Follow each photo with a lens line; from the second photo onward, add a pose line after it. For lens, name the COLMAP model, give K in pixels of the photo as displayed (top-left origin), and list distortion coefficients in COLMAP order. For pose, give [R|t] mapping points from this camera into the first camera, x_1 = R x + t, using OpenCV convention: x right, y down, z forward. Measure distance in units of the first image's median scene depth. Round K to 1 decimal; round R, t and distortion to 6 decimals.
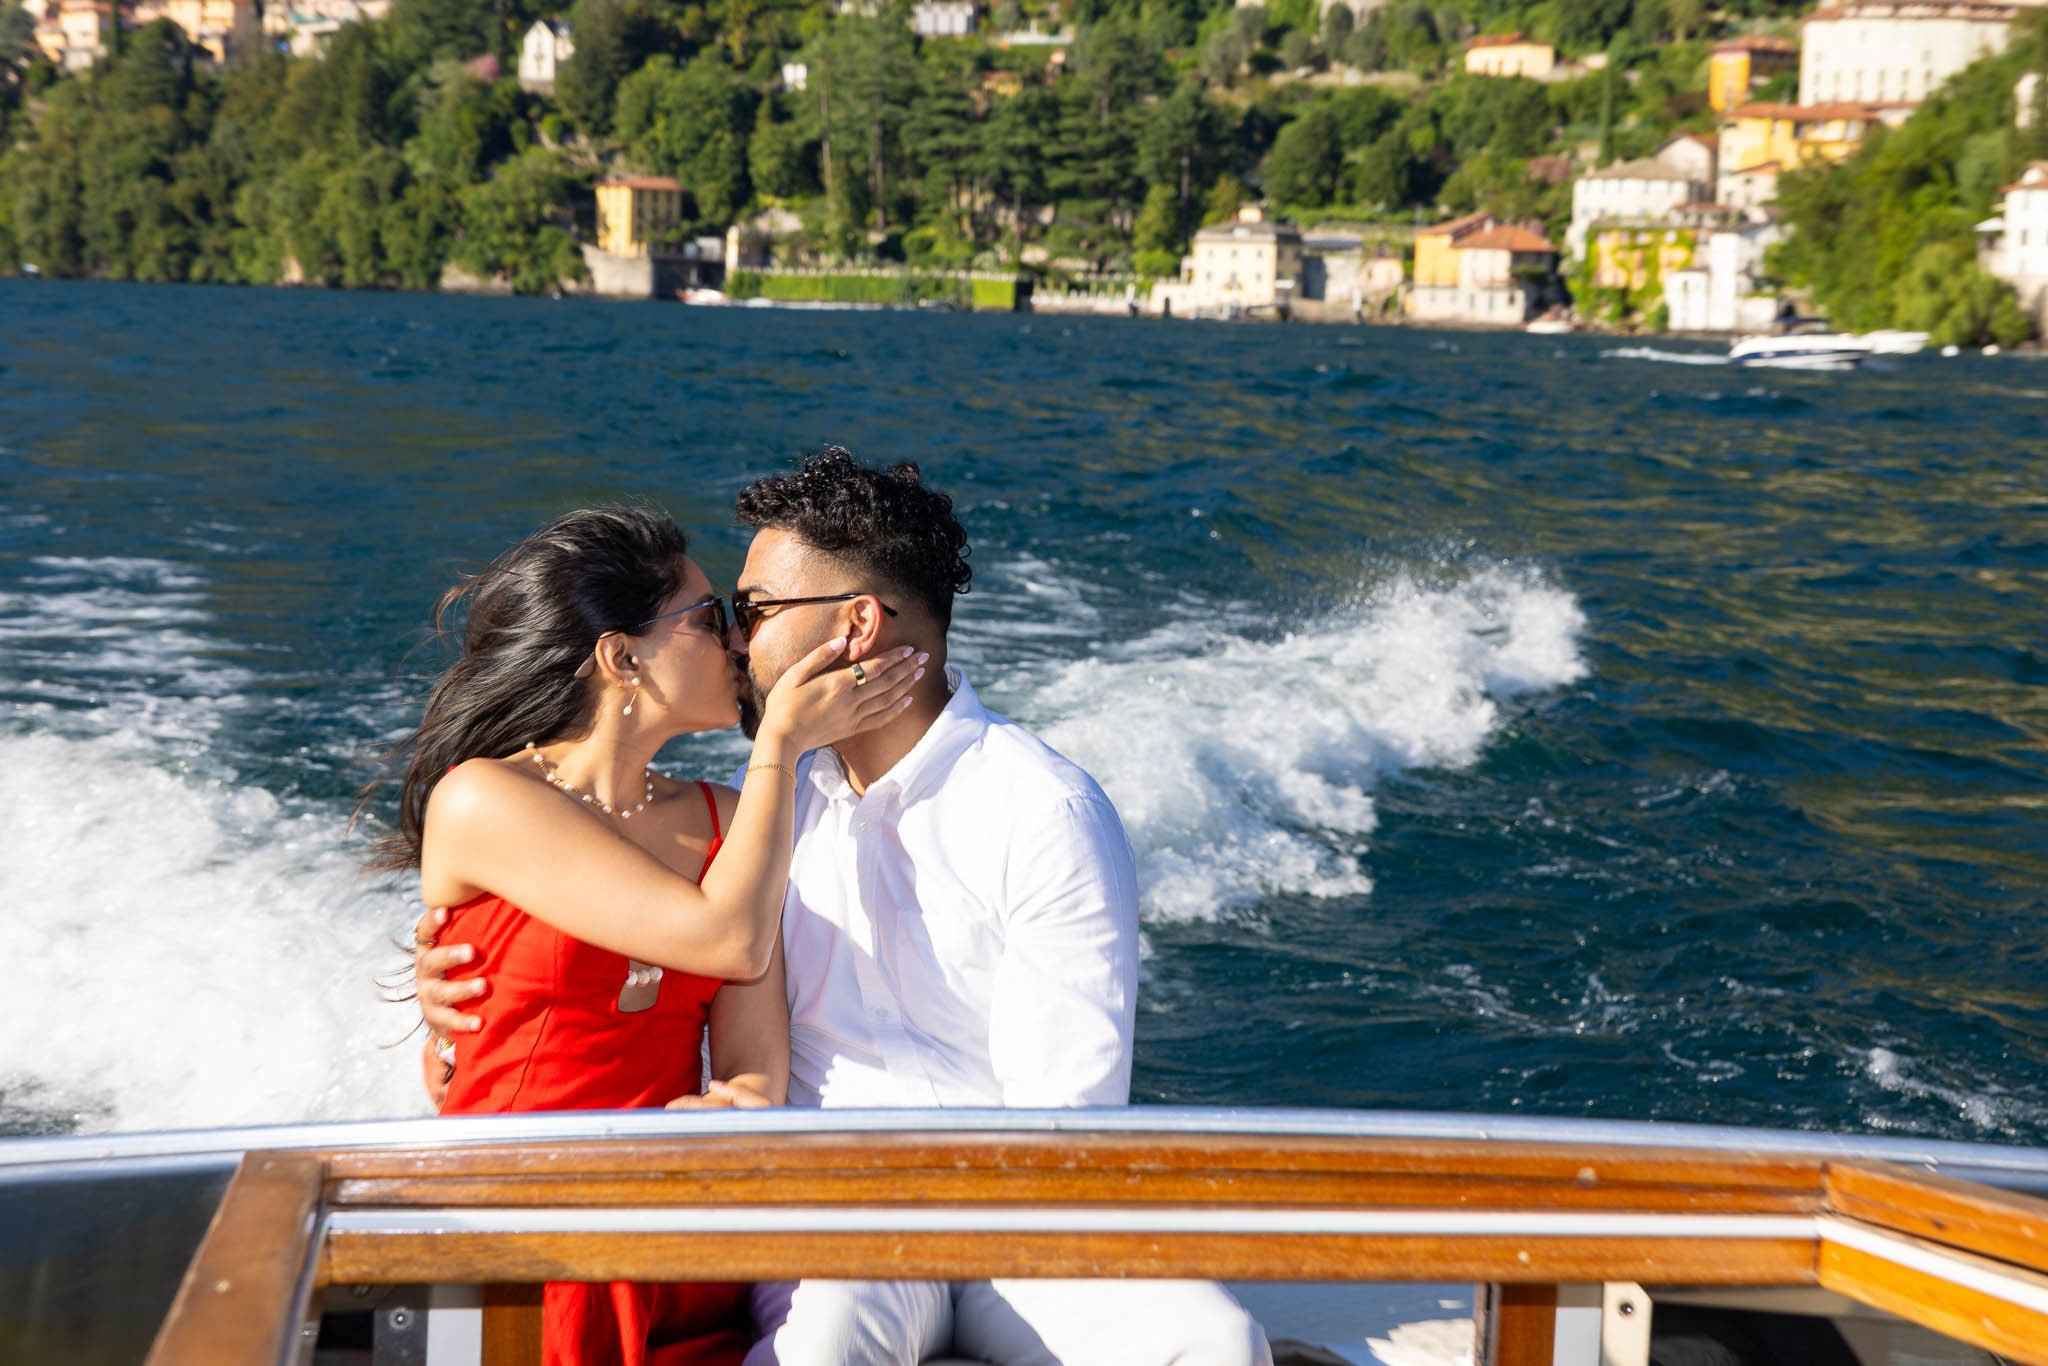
lens RADIAL K [[4721.2, 0, 1031.8], [0, 4721.2, 679.0], [0, 0, 1]] dist [0.089664, 0.000000]
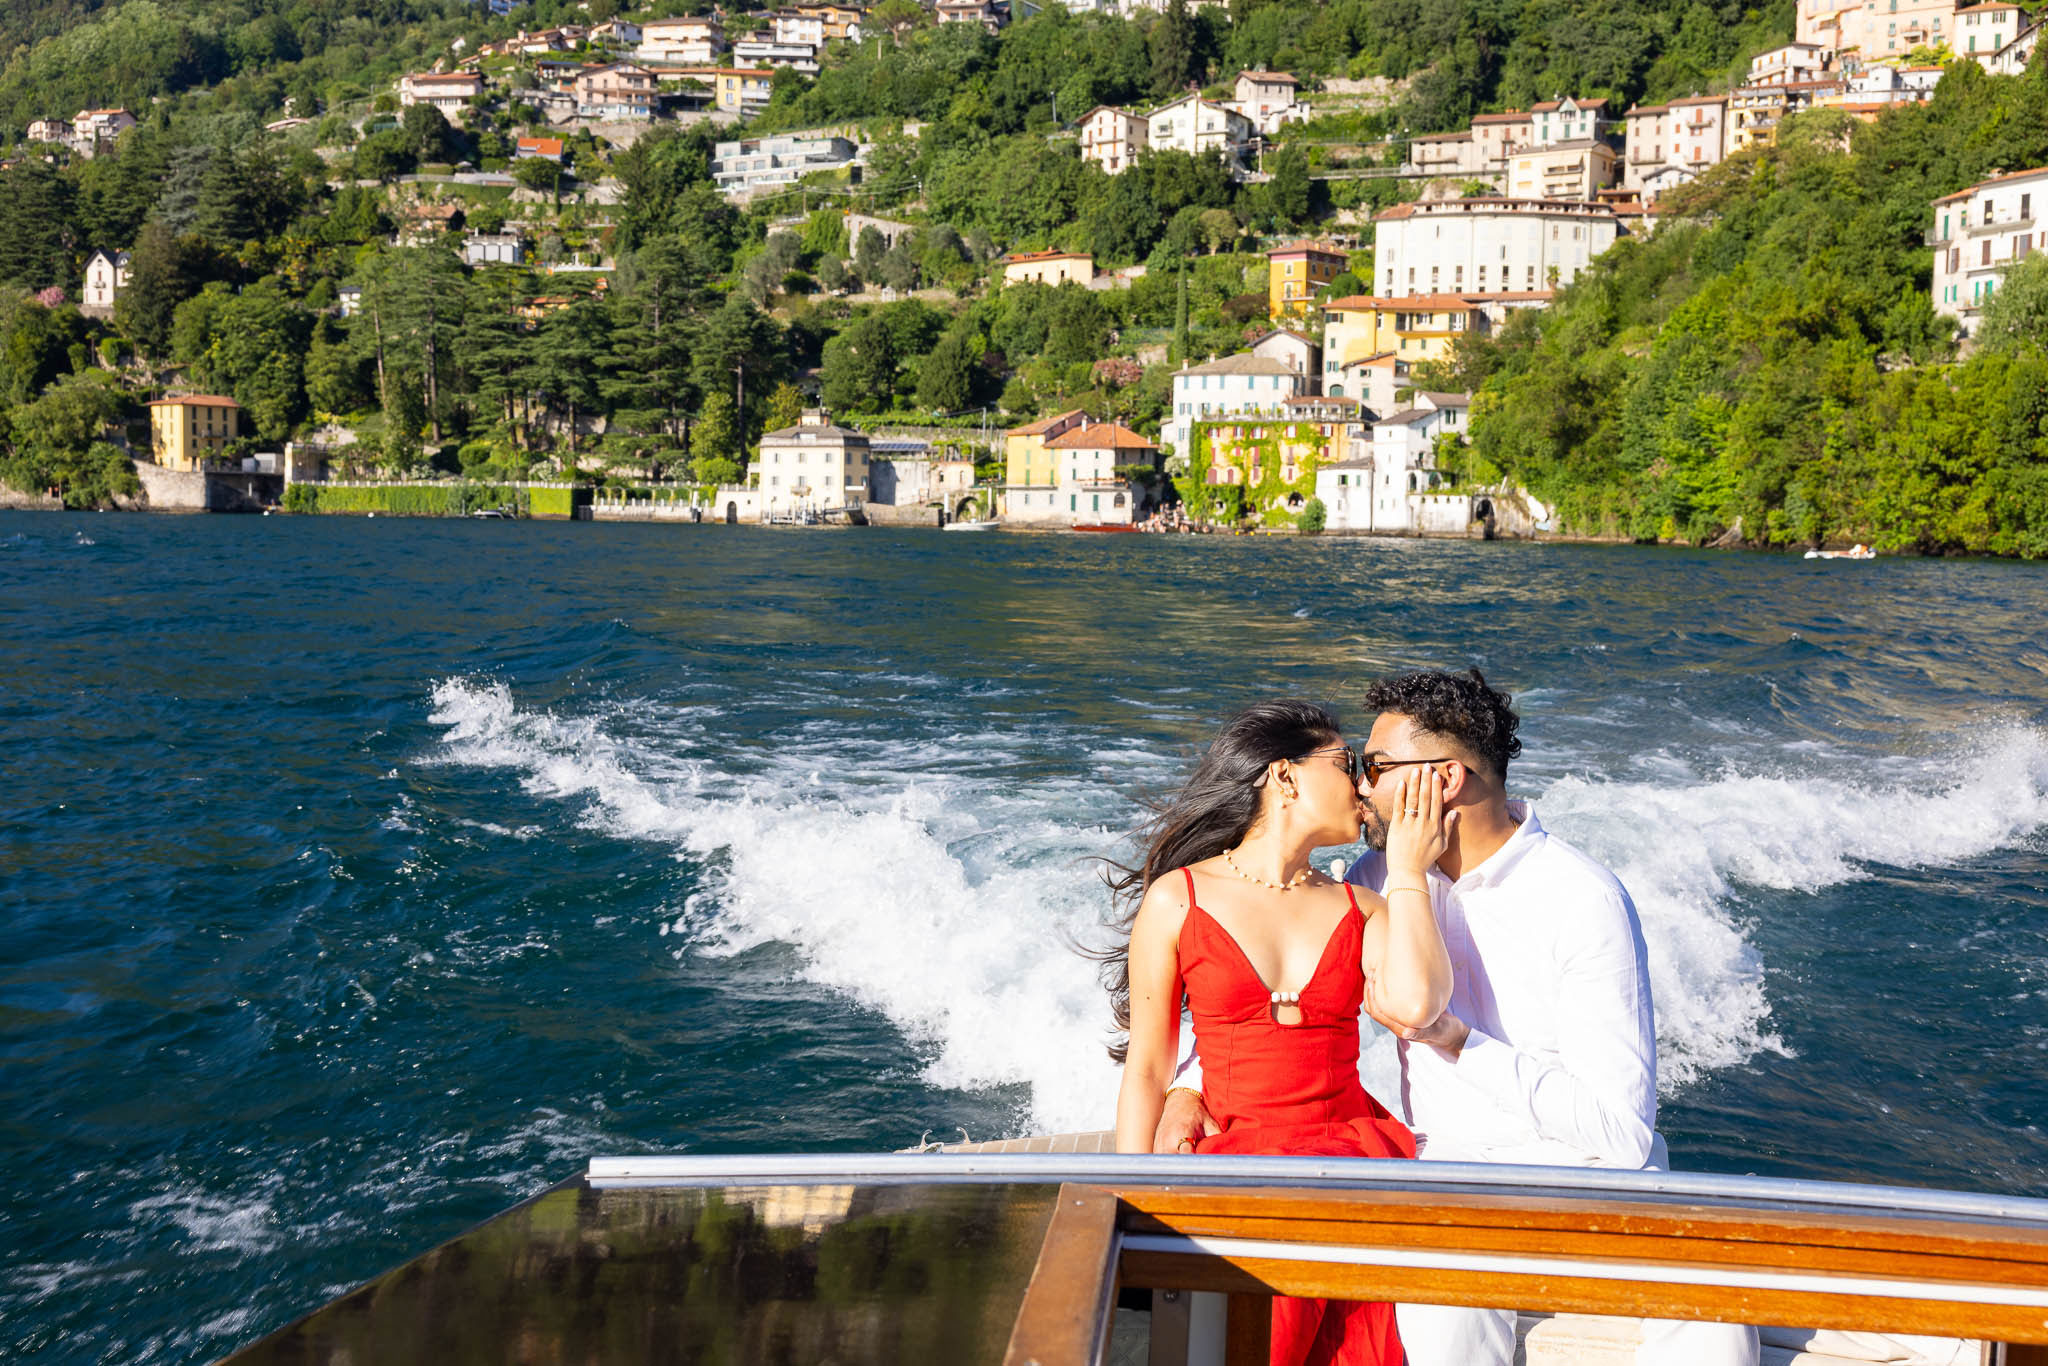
lens RADIAL K [[2046.6, 0, 1004.5], [0, 2046.6, 677.2], [0, 0, 1]] dist [0.016246, 0.000000]
pose [[0.975824, -0.032118, 0.216187, -0.009288], [0.031285, 0.999484, 0.007274, -0.043995], [-0.216309, -0.000335, 0.976325, 0.547394]]
